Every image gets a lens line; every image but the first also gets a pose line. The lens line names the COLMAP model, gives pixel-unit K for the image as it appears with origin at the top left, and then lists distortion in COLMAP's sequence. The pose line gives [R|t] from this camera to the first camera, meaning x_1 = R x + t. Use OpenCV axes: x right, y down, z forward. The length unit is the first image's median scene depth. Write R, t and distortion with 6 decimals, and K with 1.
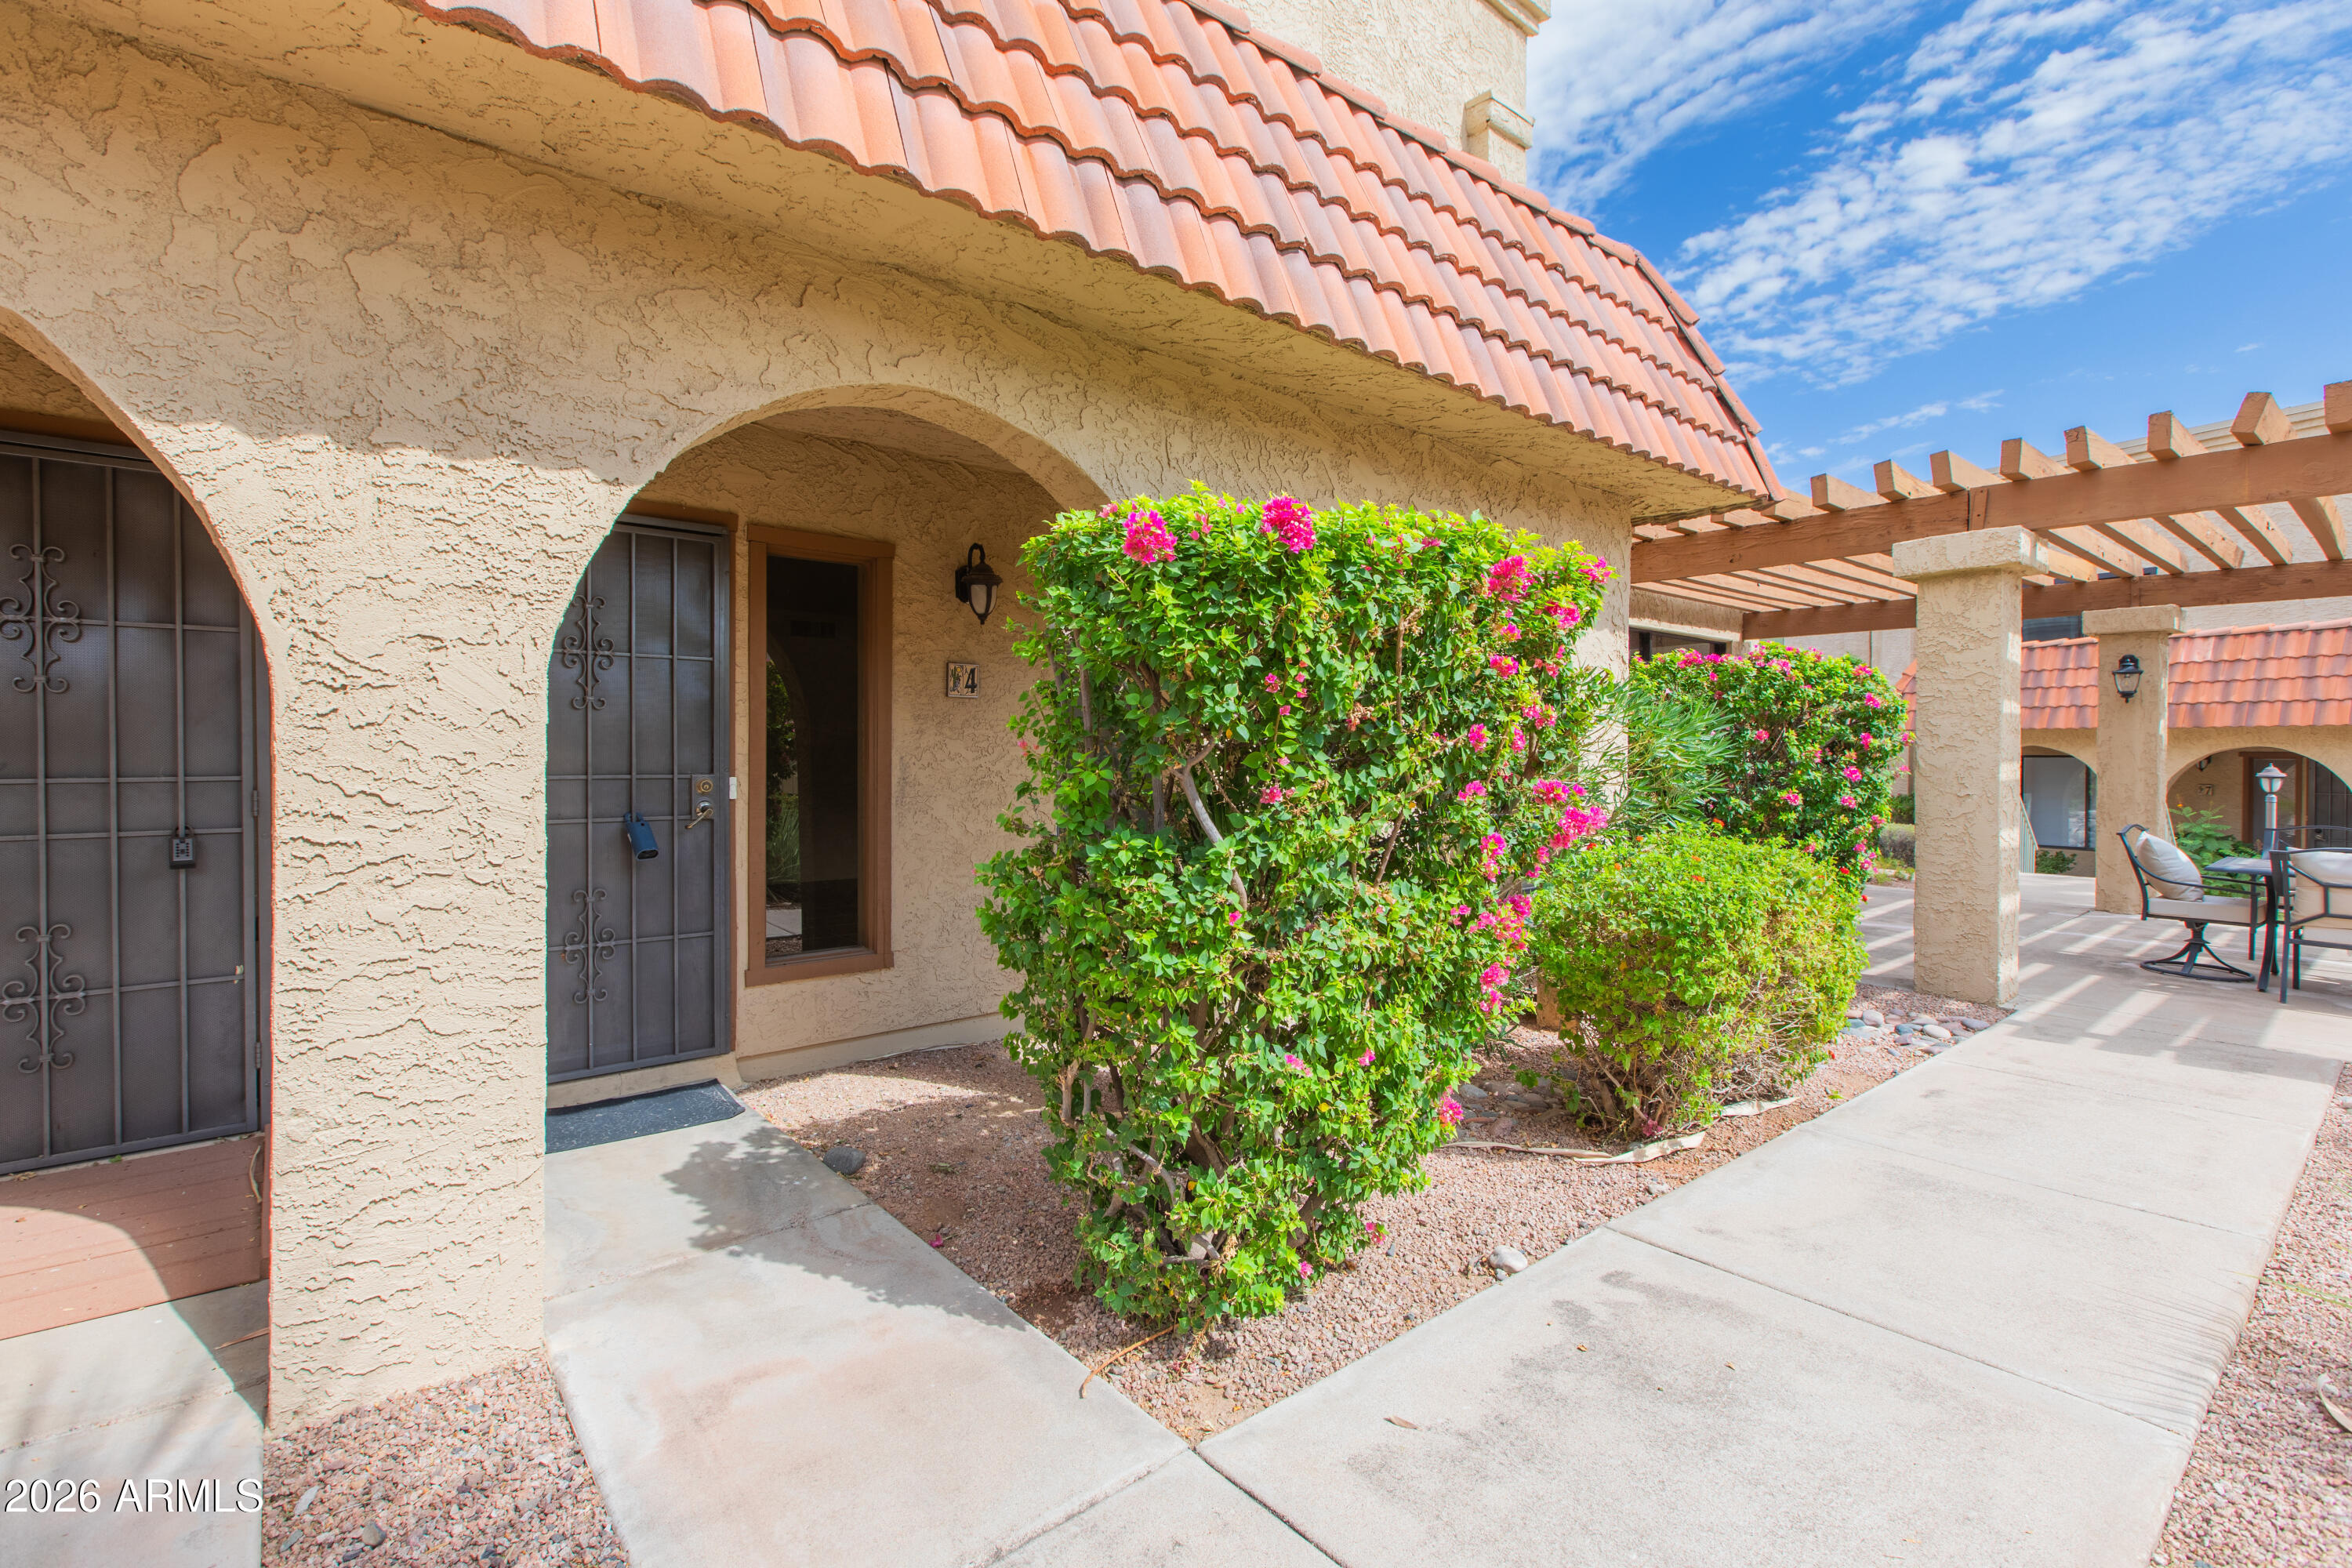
lens RADIAL K [[1067.4, 0, 1158.9], [0, 1067.4, 760.9], [0, 0, 1]] dist [0.008379, -0.002940]
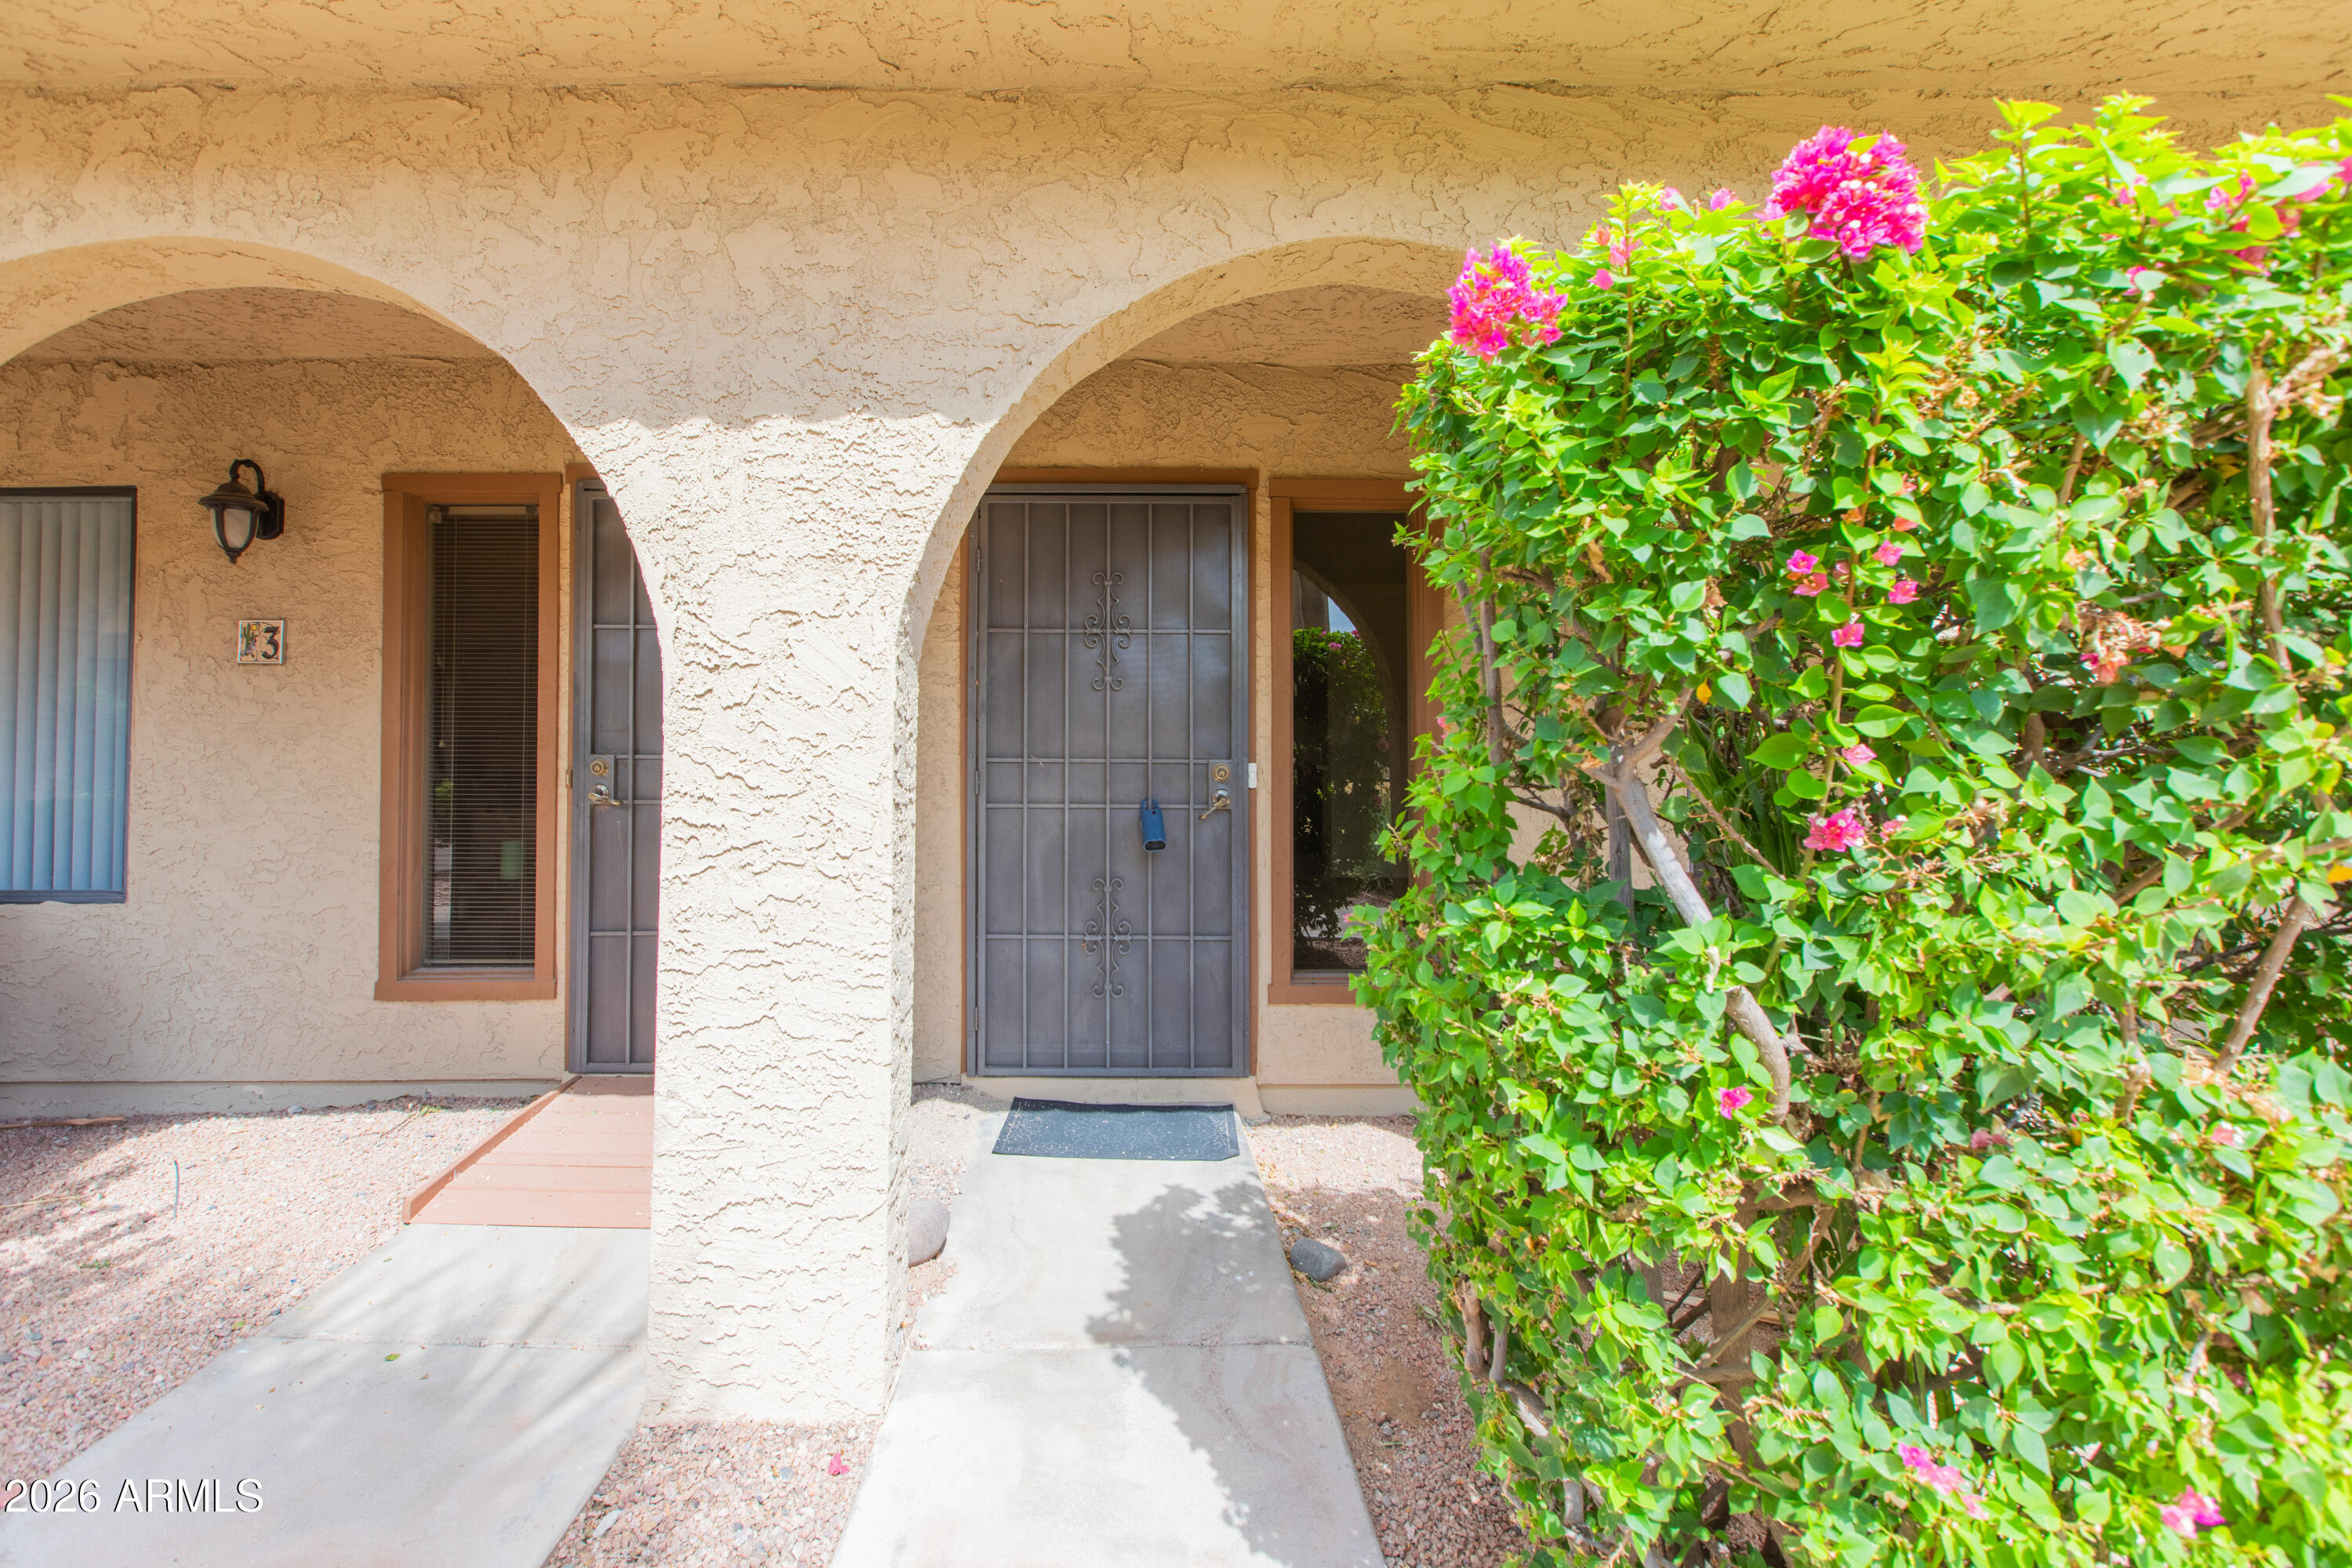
lens RADIAL K [[1067.4, 0, 1132.6], [0, 1067.4, 700.0], [0, 0, 1]] dist [0.008379, -0.002940]
pose [[0.780146, -0.018919, -0.625312, 0.131444], [-0.007511, 0.999187, -0.039602, -0.002202], [0.625553, 0.035592, 0.779370, 0.398775]]
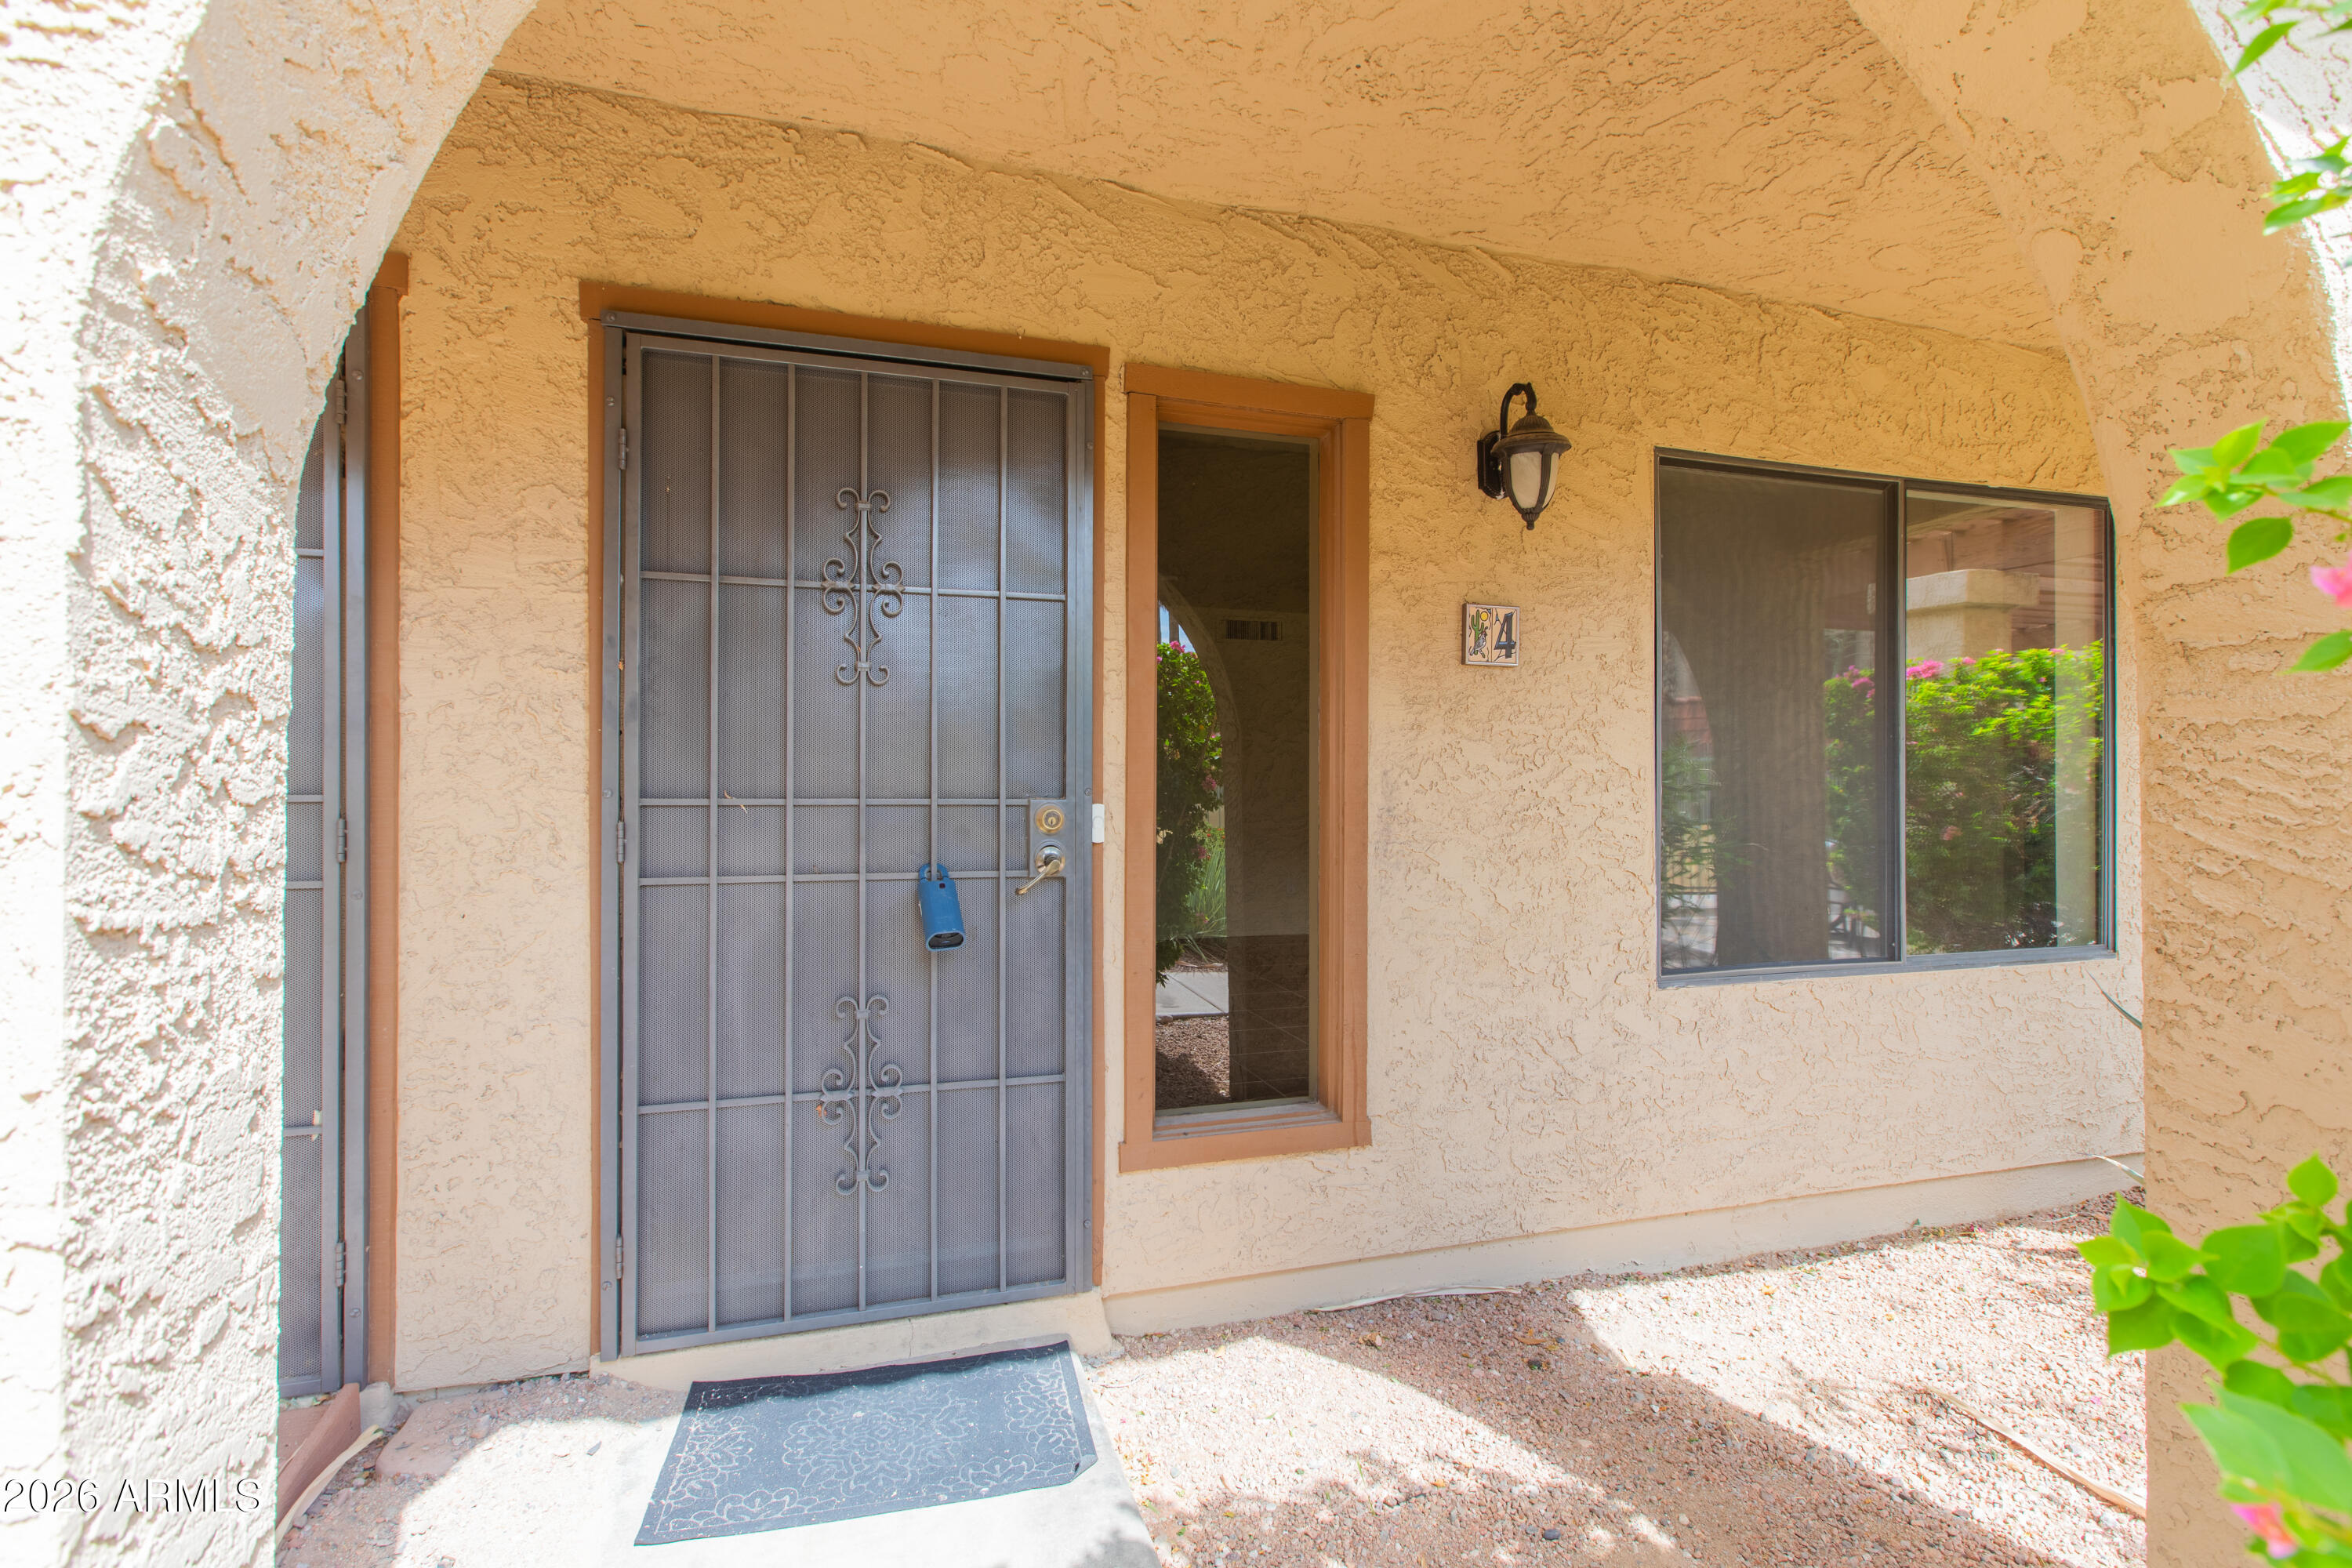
lens RADIAL K [[1067.4, 0, 1196.1], [0, 1067.4, 771.8], [0, 0, 1]] dist [0.008379, -0.002940]
pose [[0.928309, -0.004907, -0.371778, -0.225115], [-0.003207, 0.999770, -0.021205, 0.016016], [0.371796, 0.020877, 0.928080, 0.800620]]
